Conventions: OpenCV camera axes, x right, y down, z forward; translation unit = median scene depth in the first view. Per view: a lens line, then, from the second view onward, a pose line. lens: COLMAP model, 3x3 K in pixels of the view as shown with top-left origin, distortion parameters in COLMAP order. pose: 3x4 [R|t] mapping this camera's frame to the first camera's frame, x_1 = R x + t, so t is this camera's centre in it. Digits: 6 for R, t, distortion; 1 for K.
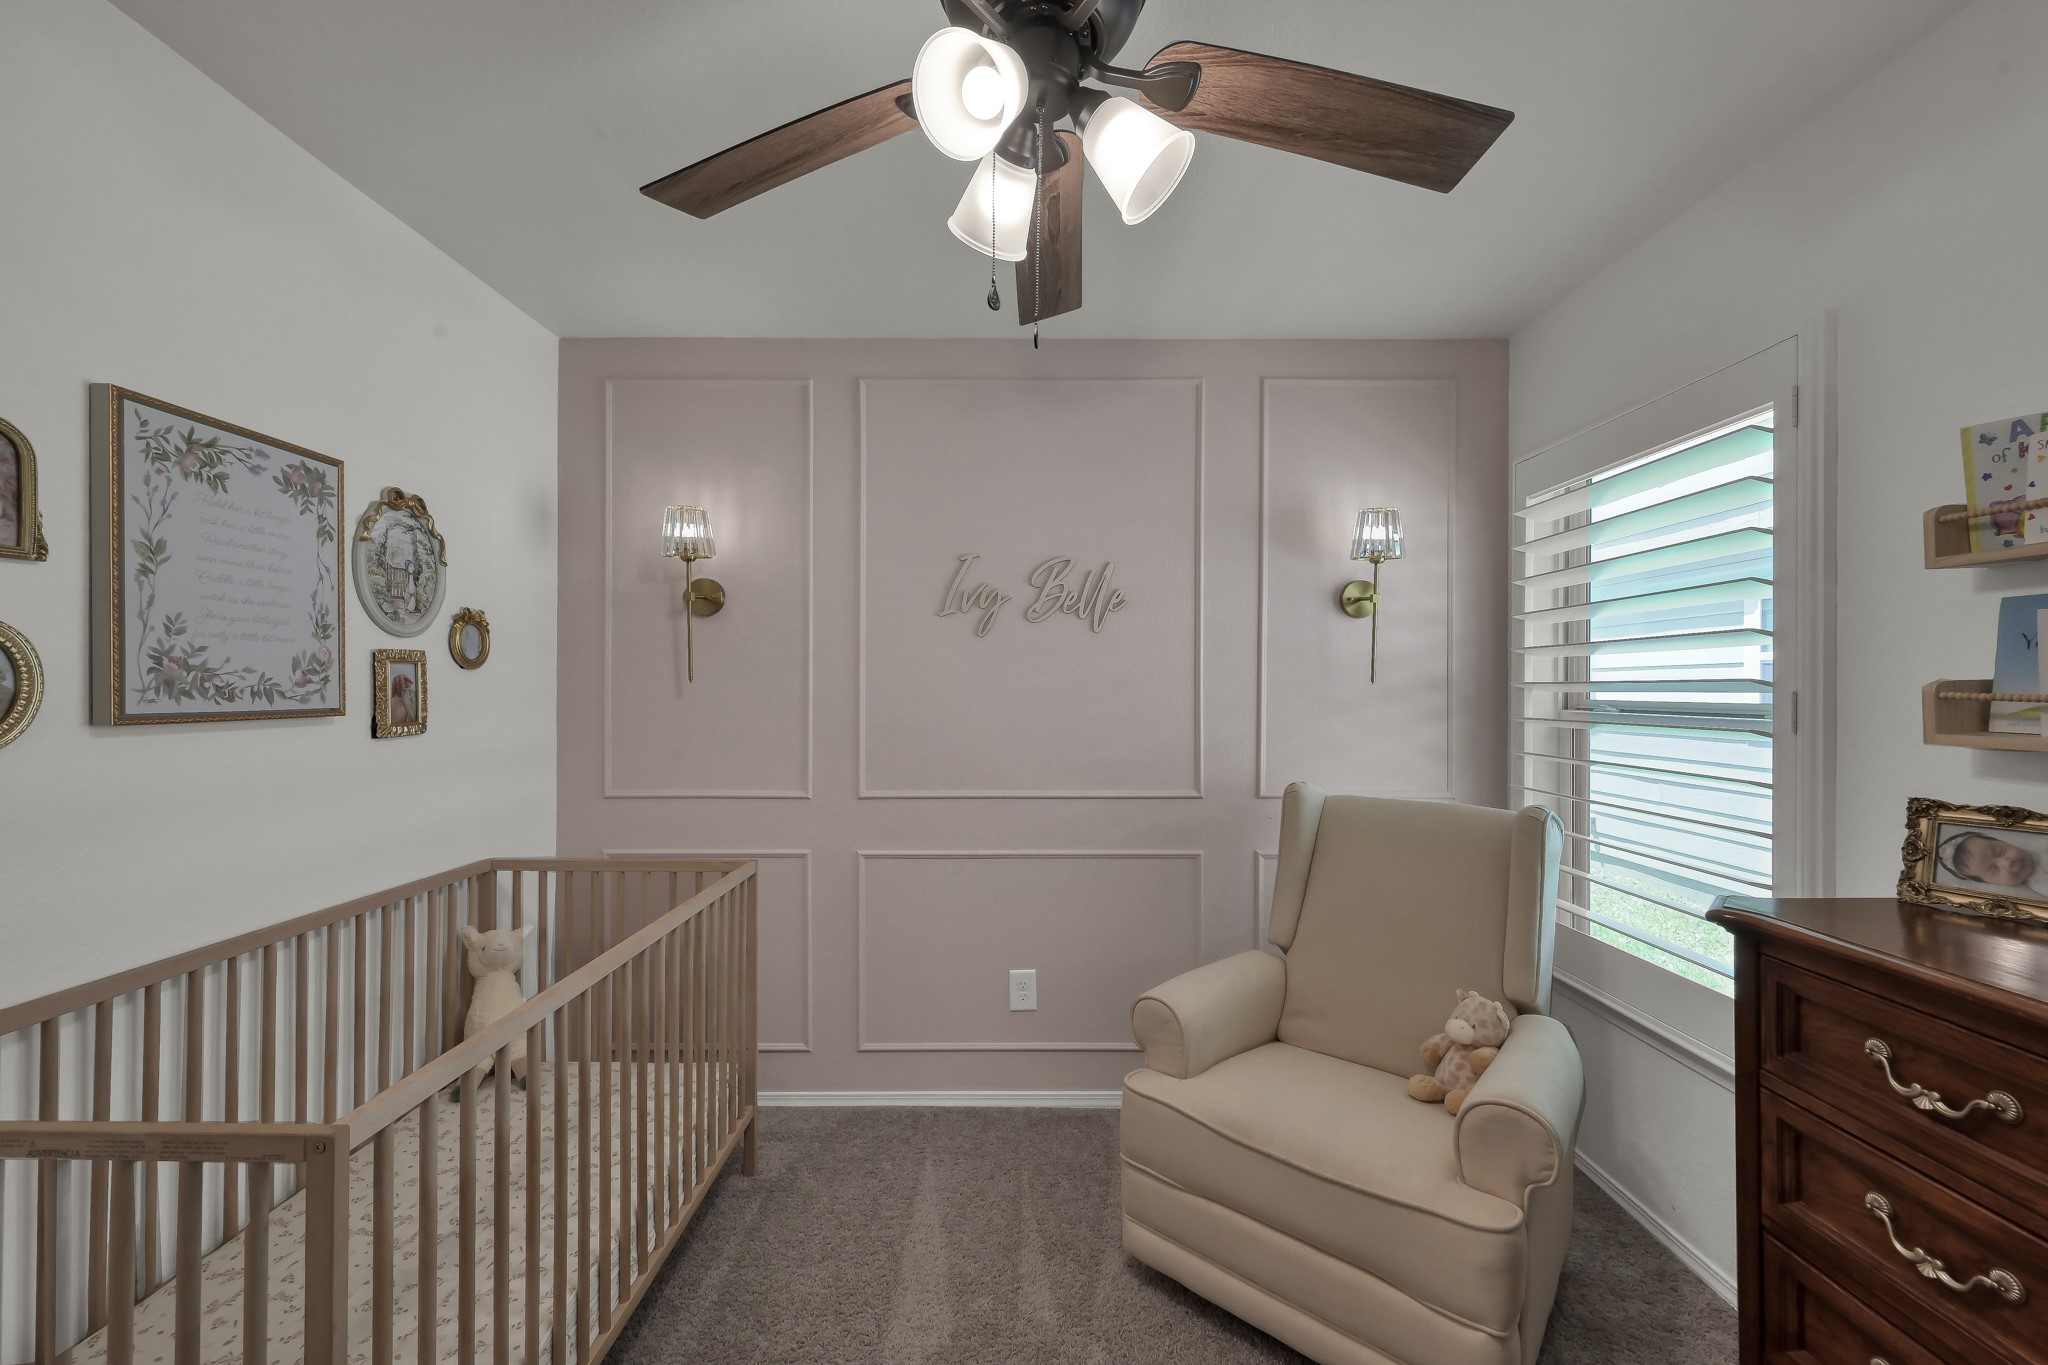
lens RADIAL K [[806.4, 0, 1023.6], [0, 806.4, 691.2], [0, 0, 1]] dist [-0.000759, 0.000389]
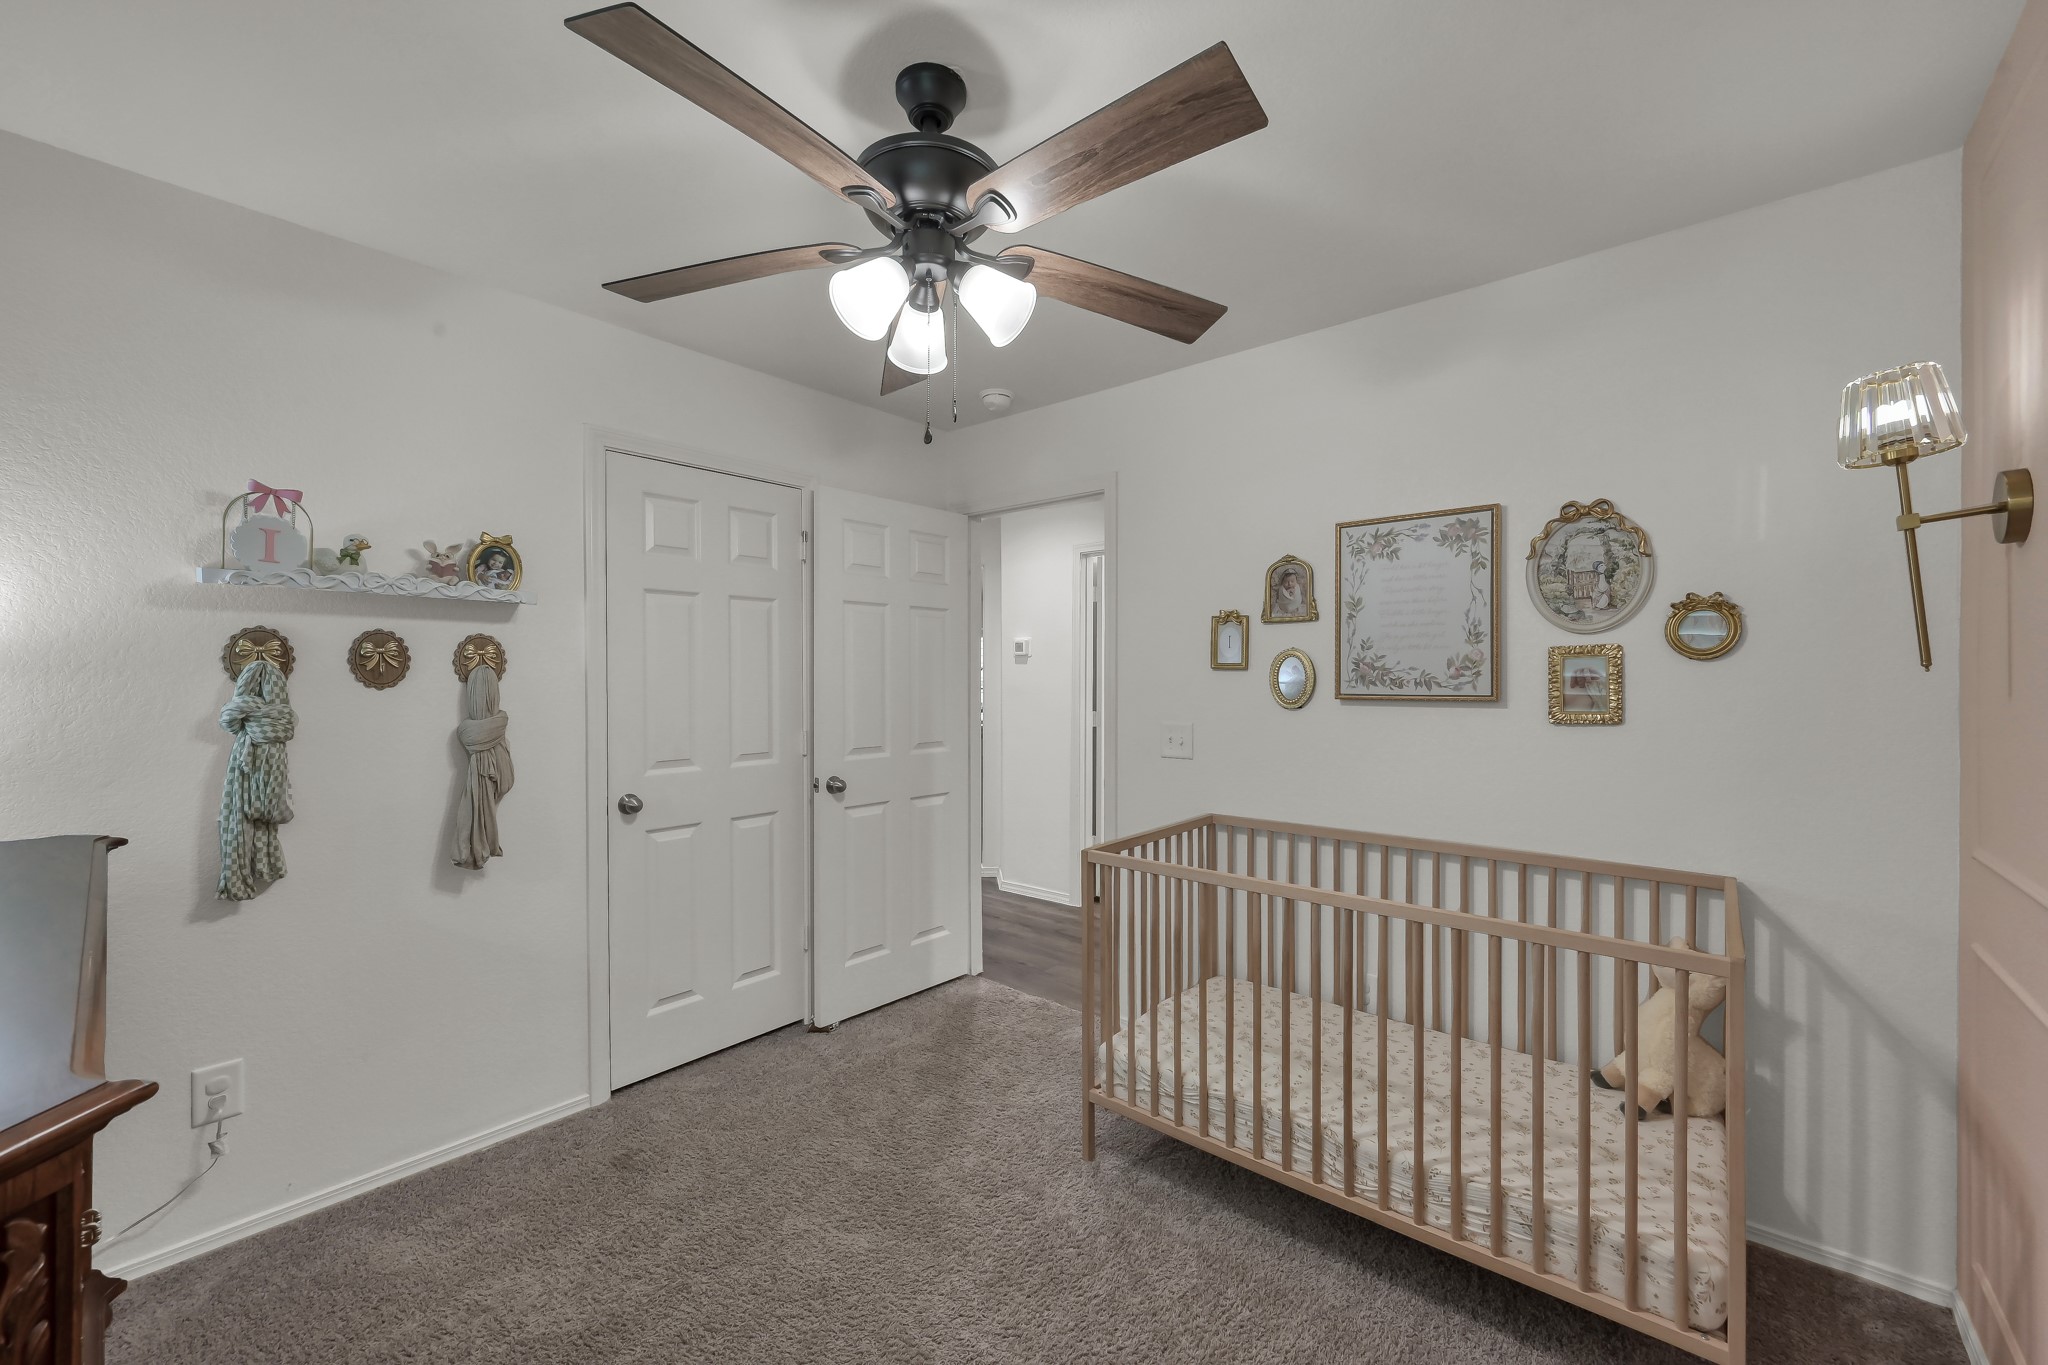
lens RADIAL K [[806.4, 0, 1025.7], [0, 806.4, 682.0], [0, 0, 1]] dist [-0.000759, 0.000389]
pose [[-0.654675, 0.005287, -0.755892, 0.642214], [-0.002851, 0.999951, 0.009463, -0.011486], [0.755905, 0.008351, -0.654628, 1.317274]]
